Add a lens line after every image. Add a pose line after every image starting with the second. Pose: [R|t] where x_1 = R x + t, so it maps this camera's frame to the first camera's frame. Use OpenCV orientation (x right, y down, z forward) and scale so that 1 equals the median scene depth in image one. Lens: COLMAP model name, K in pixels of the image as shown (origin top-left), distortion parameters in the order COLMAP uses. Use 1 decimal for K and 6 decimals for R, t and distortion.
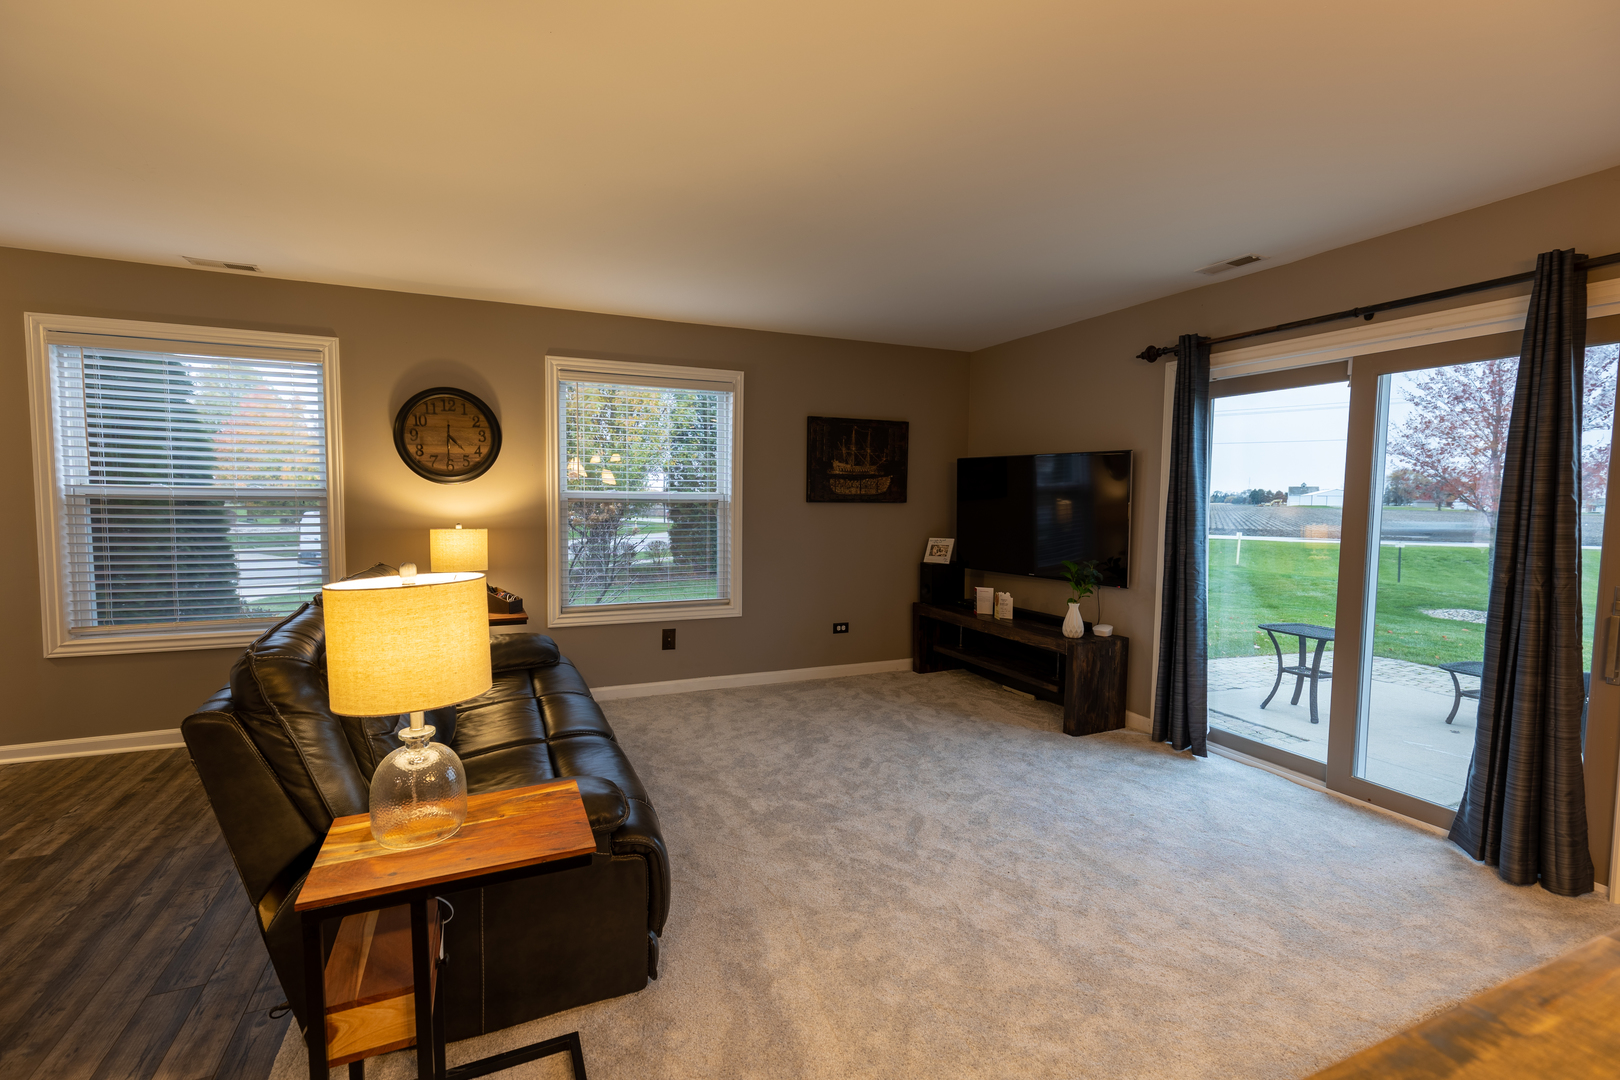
lens RADIAL K [[732.0, 0, 808.6], [0, 732.0, 545.3], [0, 0, 1]] dist [0.008992, -0.001284]
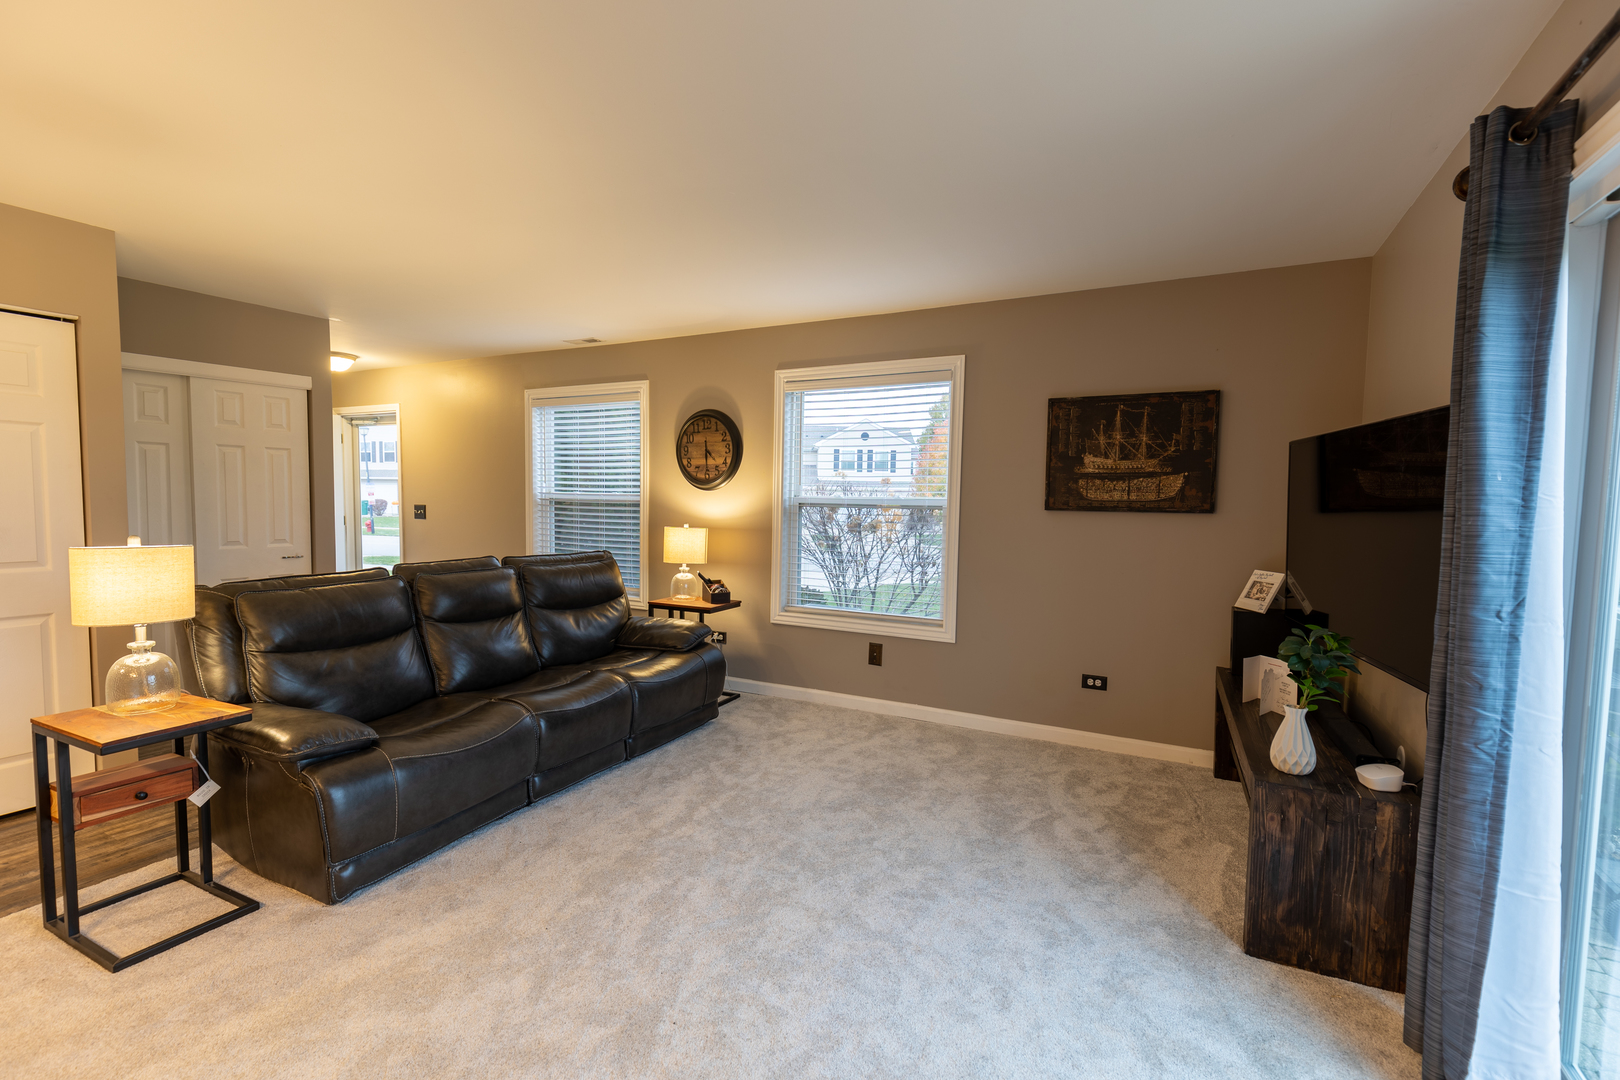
lens RADIAL K [[732.0, 0, 808.6], [0, 732.0, 545.3], [0, 0, 1]] dist [0.008992, -0.001284]
pose [[0.618104, 0.049640, -0.784528, 0.489956], [-0.061083, 0.998020, 0.015023, -0.019832], [0.783720, 0.038636, 0.619912, 0.353303]]
